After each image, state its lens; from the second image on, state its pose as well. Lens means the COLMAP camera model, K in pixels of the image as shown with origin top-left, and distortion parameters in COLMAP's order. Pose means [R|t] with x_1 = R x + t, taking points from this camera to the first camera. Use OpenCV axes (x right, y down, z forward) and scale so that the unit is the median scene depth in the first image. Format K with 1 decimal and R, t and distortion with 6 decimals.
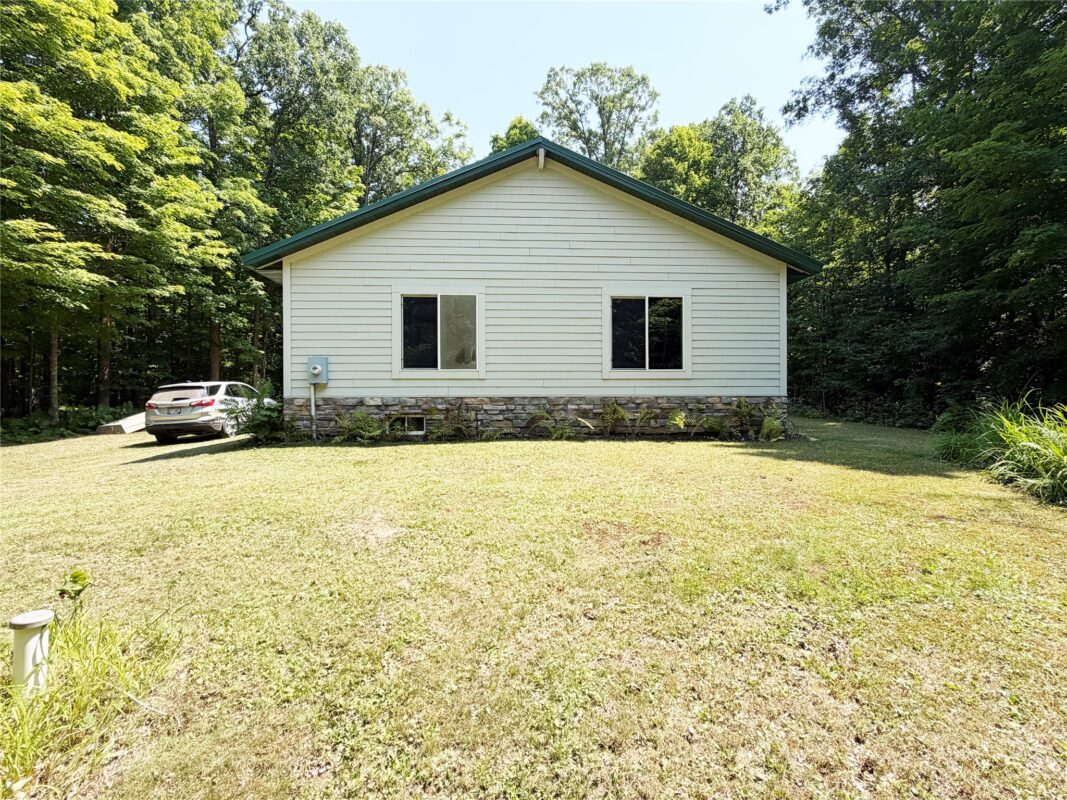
lens RADIAL K [[506.0, 0, 533.5], [0, 506.0, 400.0], [0, 0, 1]] dist [0.000575, 0.000013]
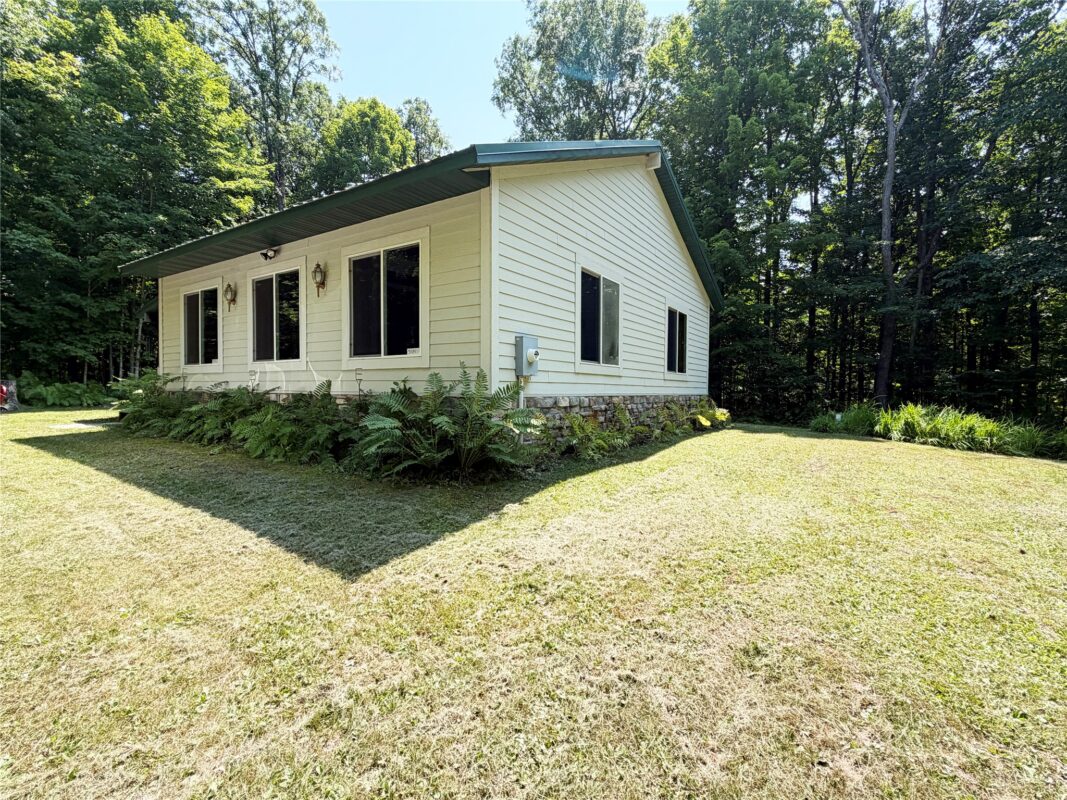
lens RADIAL K [[506.0, 0, 533.5], [0, 506.0, 400.0], [0, 0, 1]] dist [0.000575, 0.000013]
pose [[0.607148, -0.006471, 0.794562, -0.935084], [-0.006447, 0.999894, 0.013070, -0.009425], [-0.794563, -0.013058, 0.607042, 0.566029]]
